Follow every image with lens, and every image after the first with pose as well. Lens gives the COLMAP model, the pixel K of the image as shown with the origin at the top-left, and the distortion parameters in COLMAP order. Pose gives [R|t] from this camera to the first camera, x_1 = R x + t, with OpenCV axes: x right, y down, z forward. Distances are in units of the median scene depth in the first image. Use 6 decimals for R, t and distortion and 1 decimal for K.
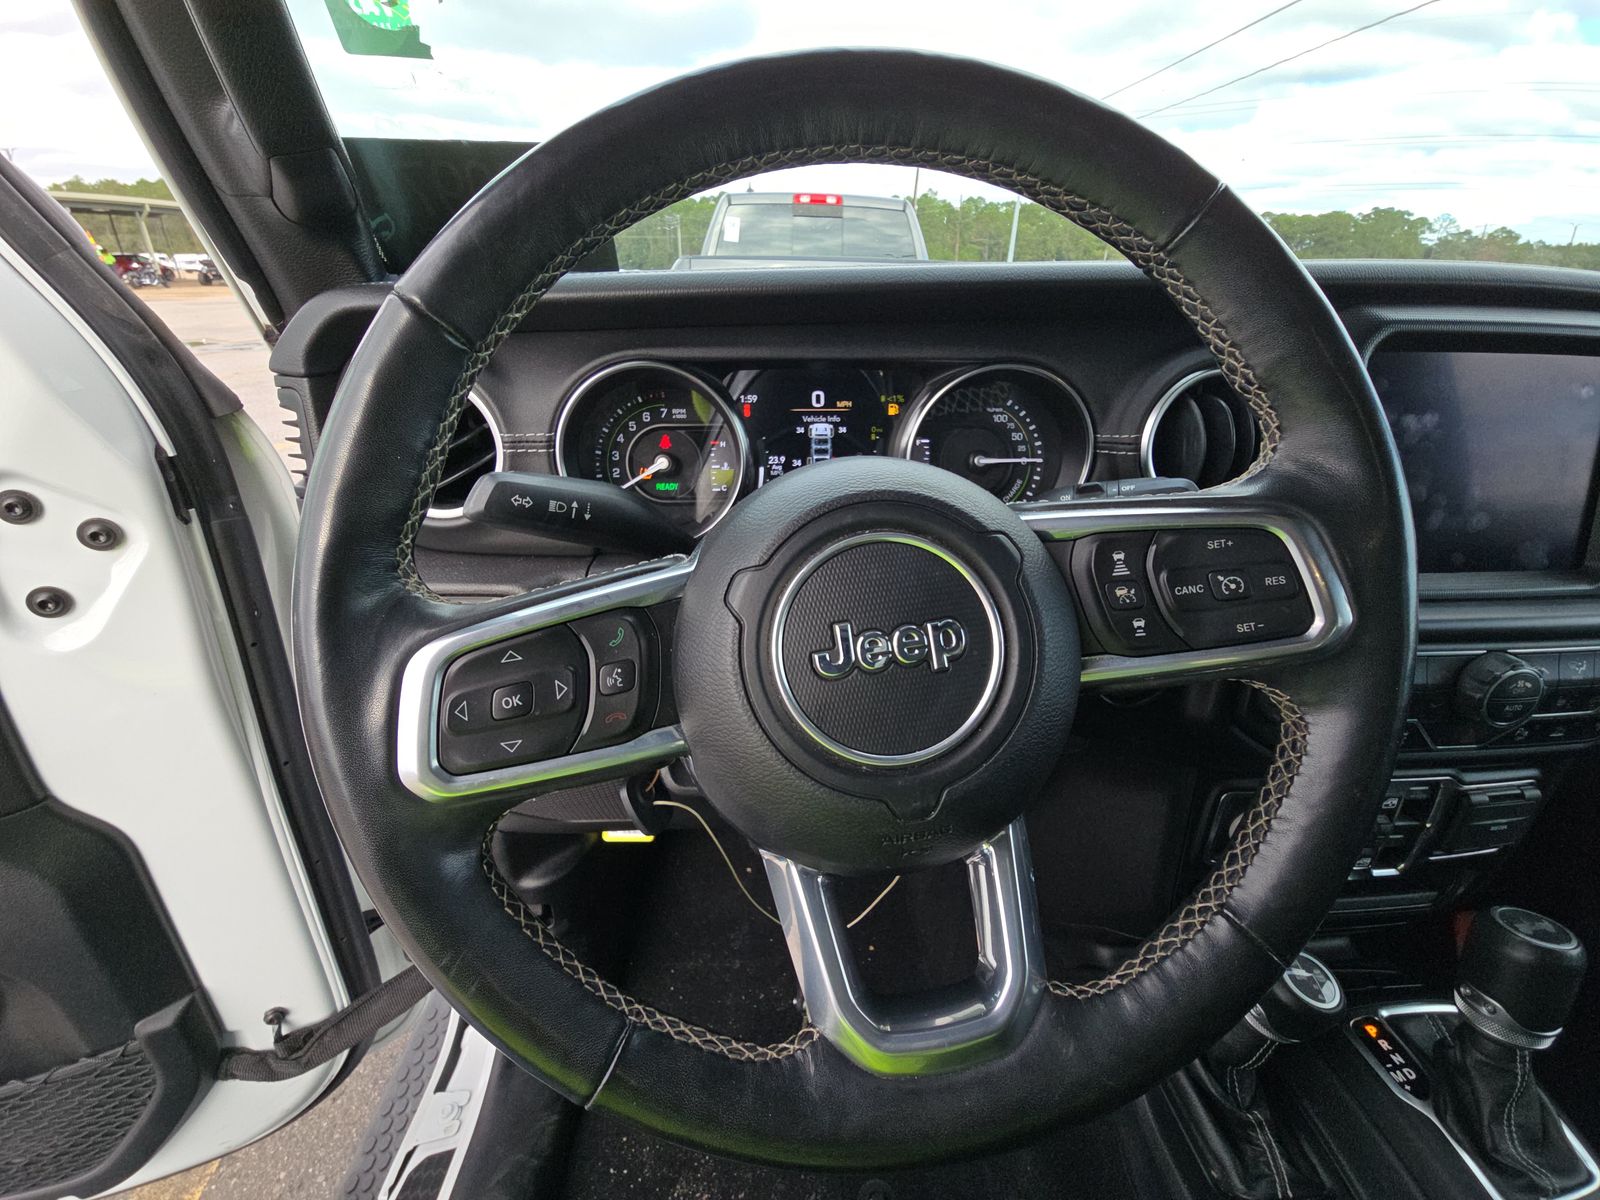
lens RADIAL K [[628.1, 0, 737.4], [0, 628.1, 604.6], [0, 0, 1]] dist [0.000481, -0.008280]
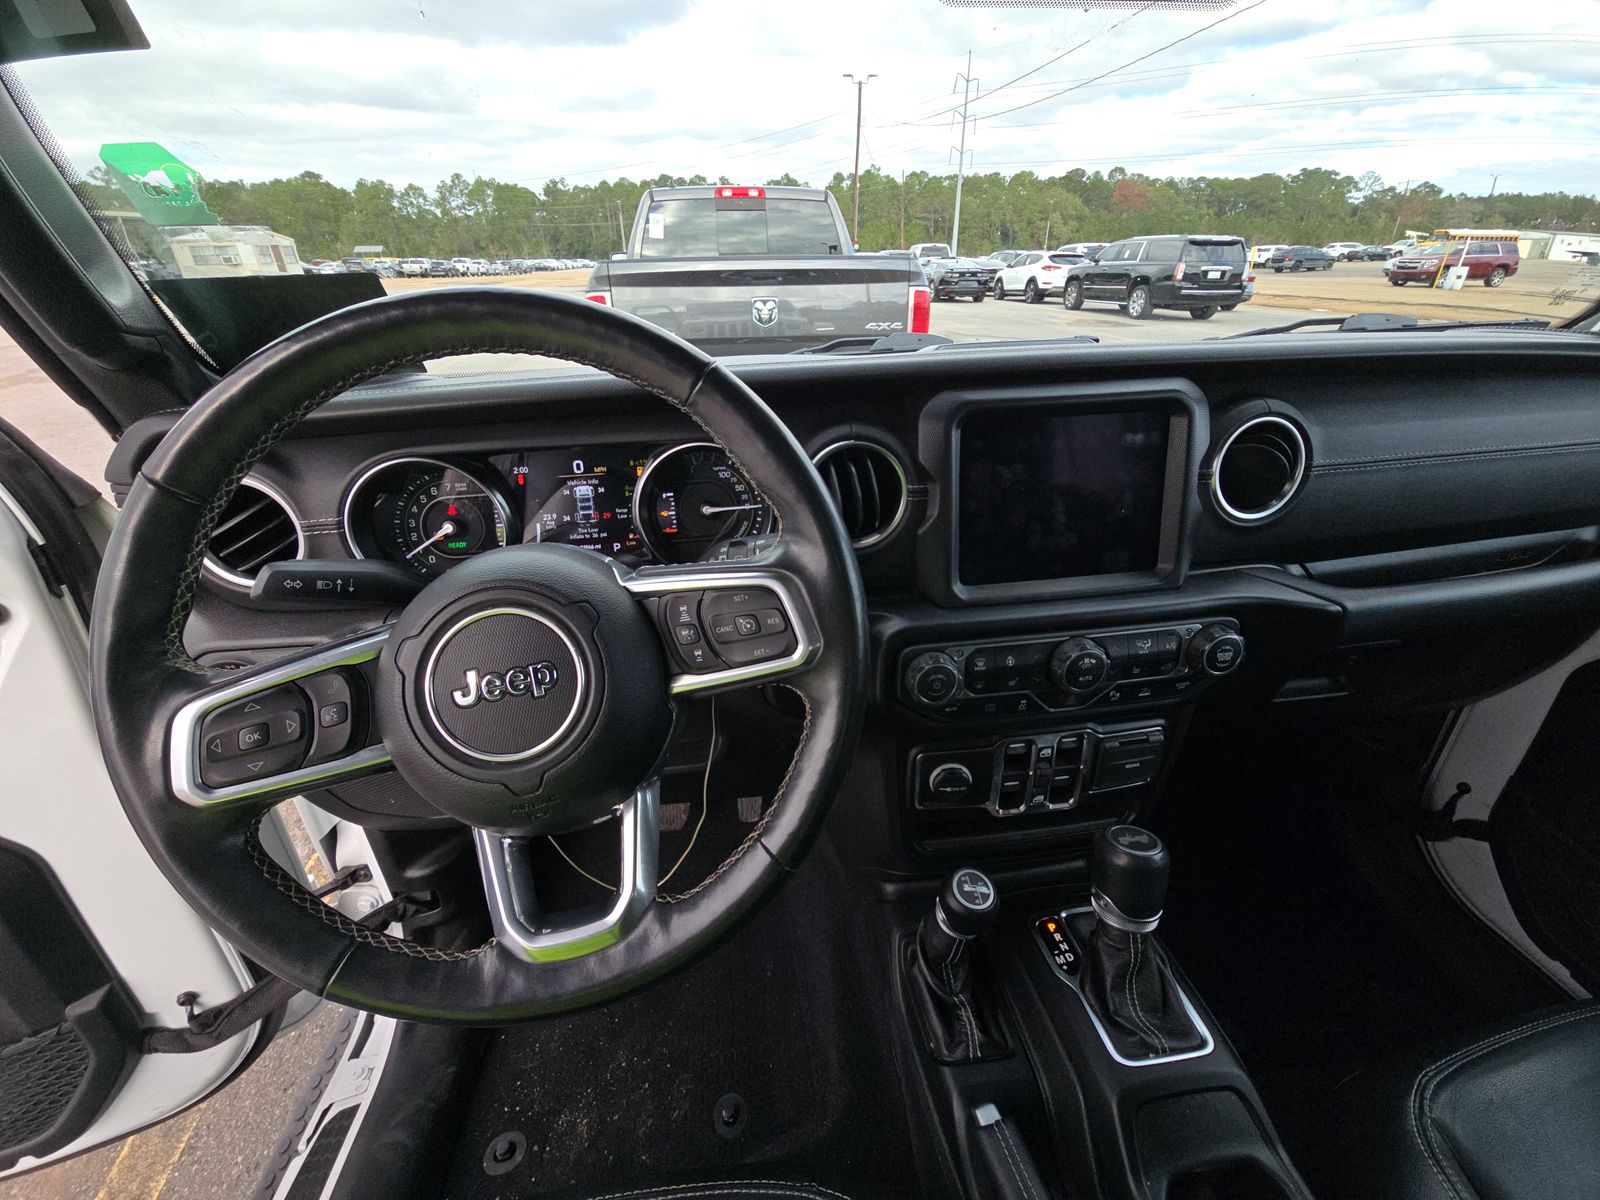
lens RADIAL K [[659.6, 0, 794.9], [0, 659.6, 596.7], [0, 0, 1]] dist [0.009175, -0.014712]
pose [[0.996191, -0.063975, 0.059256, 0.461758], [0.062459, 0.997680, 0.027096, -0.076881], [-0.060852, -0.023292, 0.997875, -0.346509]]
